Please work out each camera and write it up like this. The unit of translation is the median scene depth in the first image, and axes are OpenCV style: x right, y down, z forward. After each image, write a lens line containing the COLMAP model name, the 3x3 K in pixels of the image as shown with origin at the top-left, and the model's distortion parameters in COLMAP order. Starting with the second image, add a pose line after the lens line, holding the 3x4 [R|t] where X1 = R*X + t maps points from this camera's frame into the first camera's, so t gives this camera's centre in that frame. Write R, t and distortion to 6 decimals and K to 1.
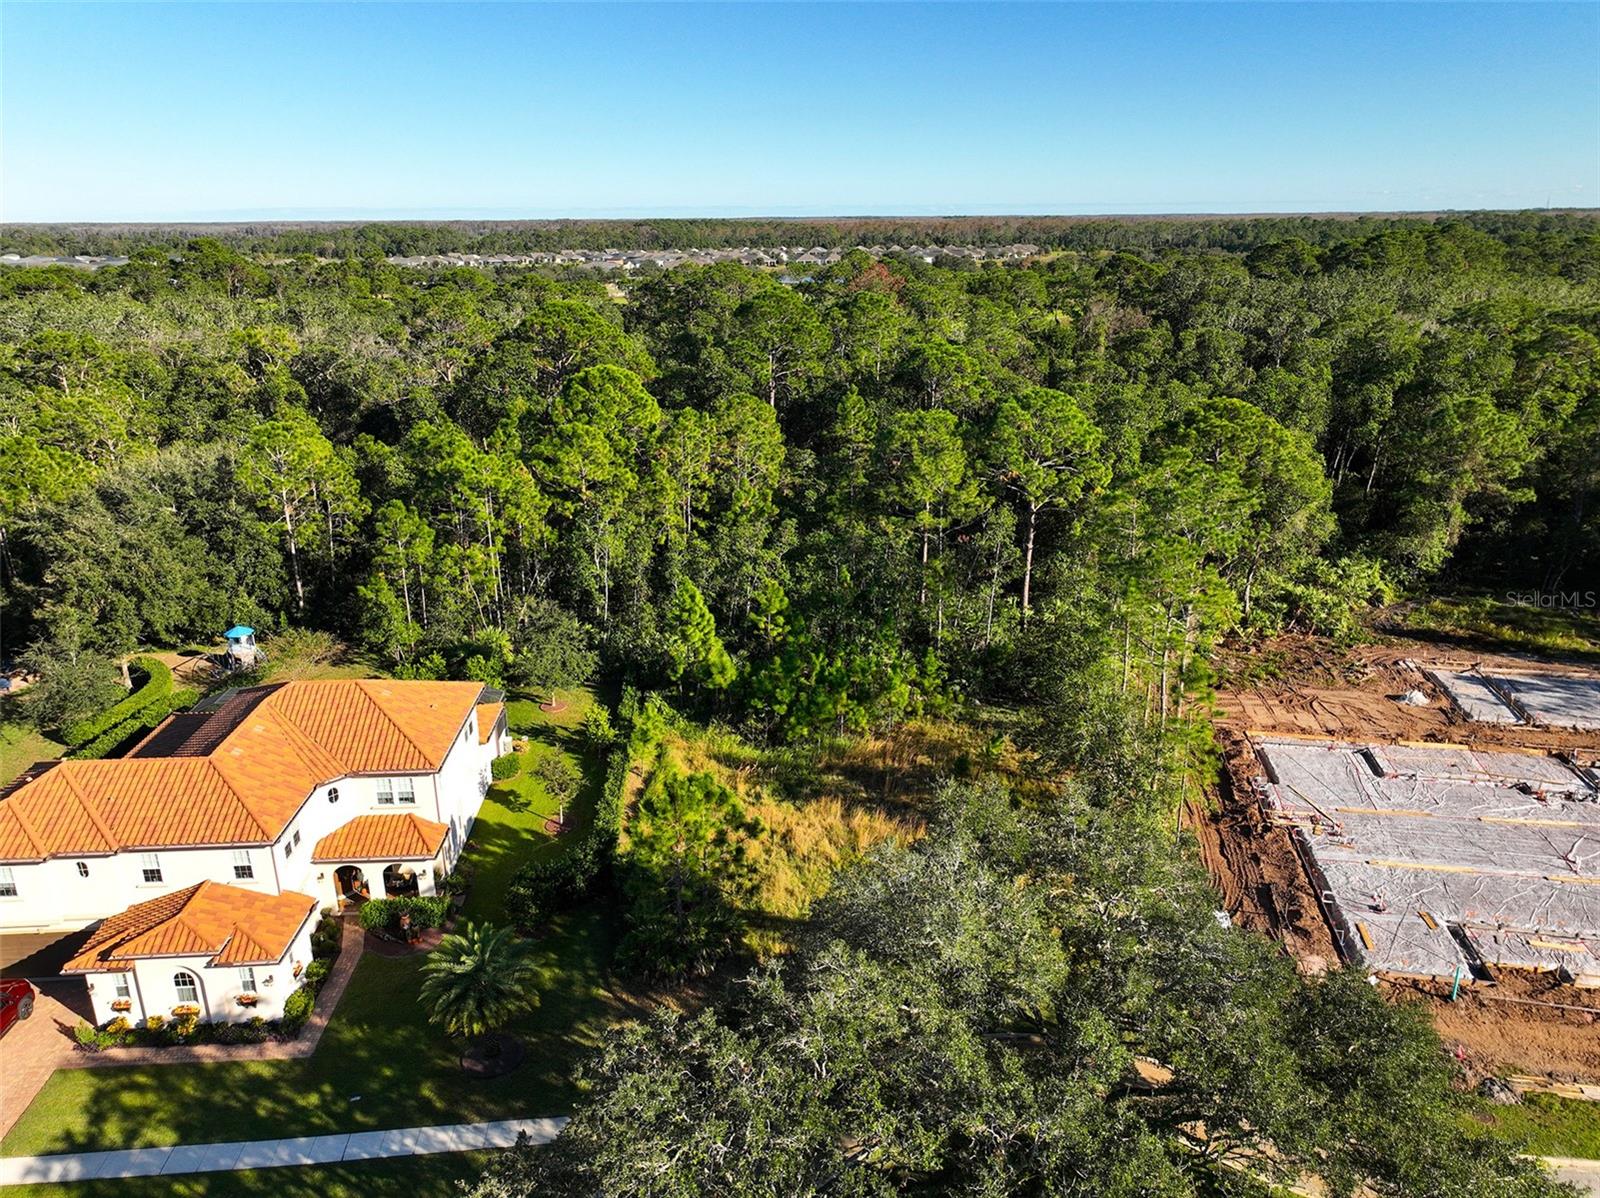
lens RADIAL K [[1119.1, 0, 800.0], [0, 1119.1, 599.0], [0, 0, 1]] dist [0.000108, 0.014186]
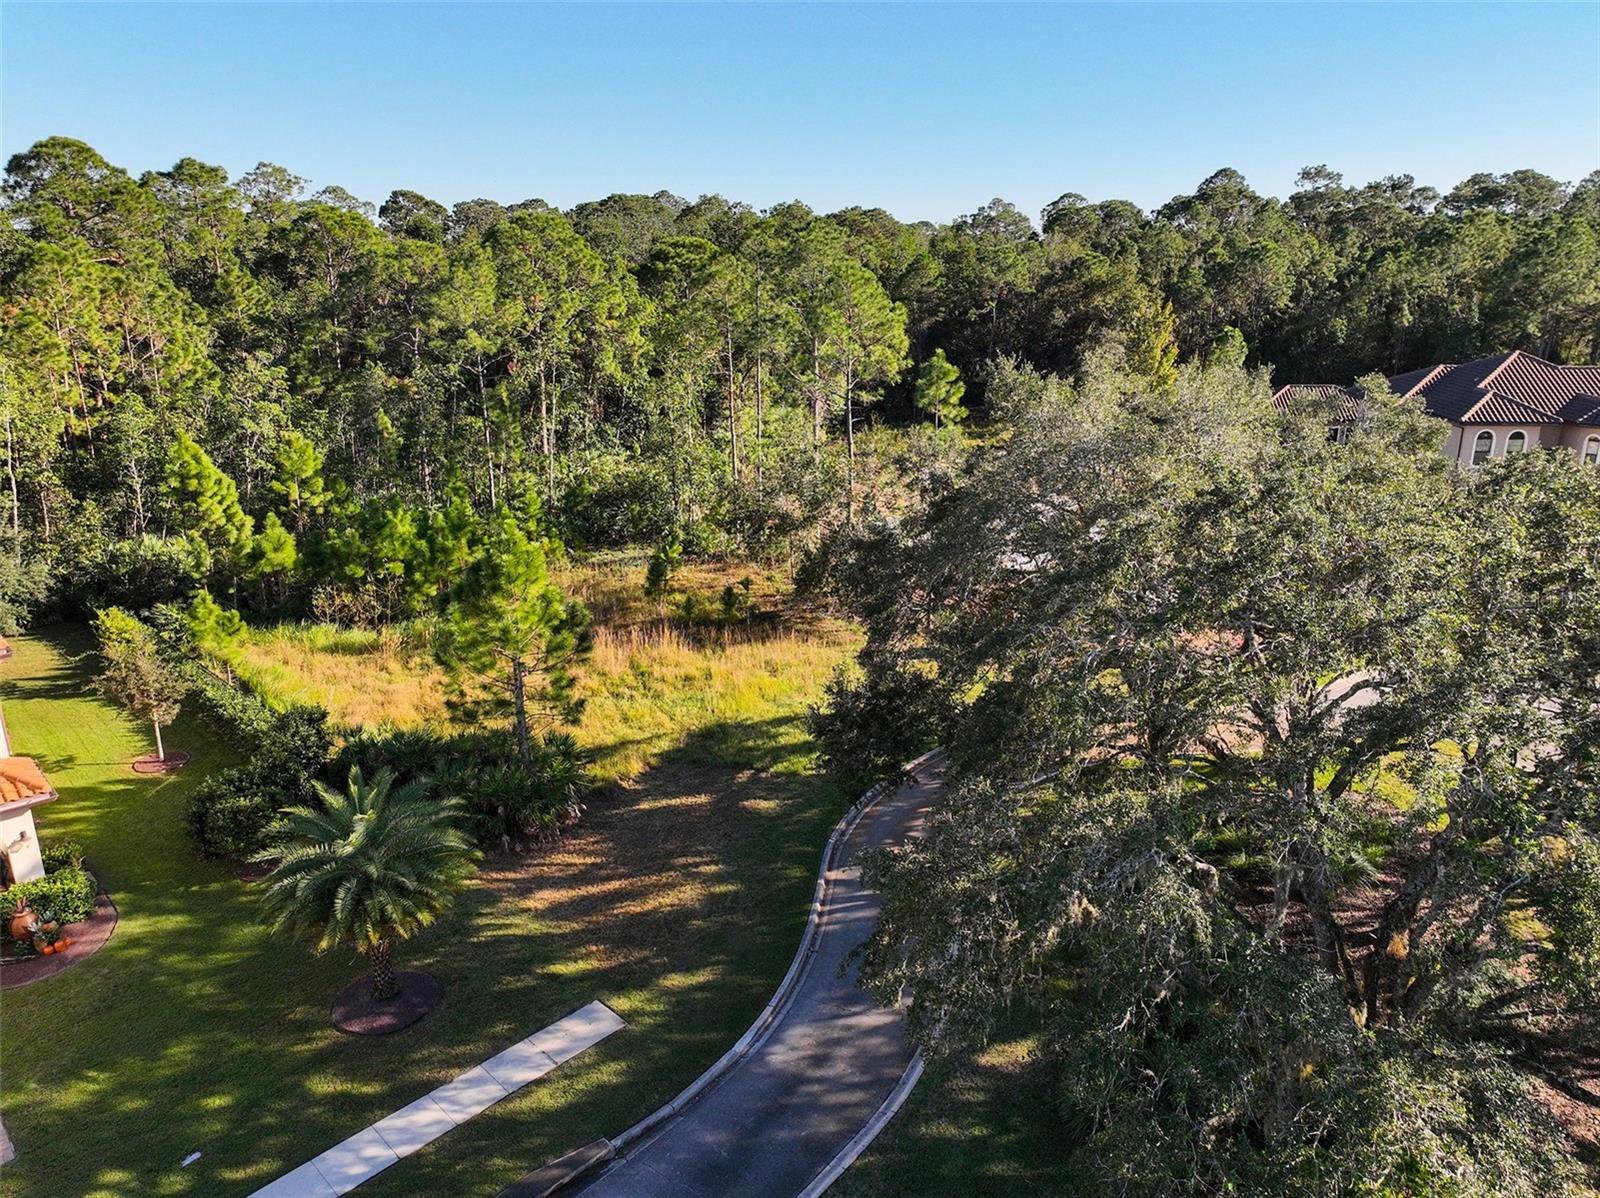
lens RADIAL K [[1119.1, 0, 800.0], [0, 1119.1, 599.0], [0, 0, 1]] dist [0.000108, 0.014186]
pose [[0.753413, -0.189905, 0.629527, -0.290532], [0.211745, 0.976458, 0.041147, 0.145919], [-0.622521, 0.102299, 0.775888, 0.251953]]
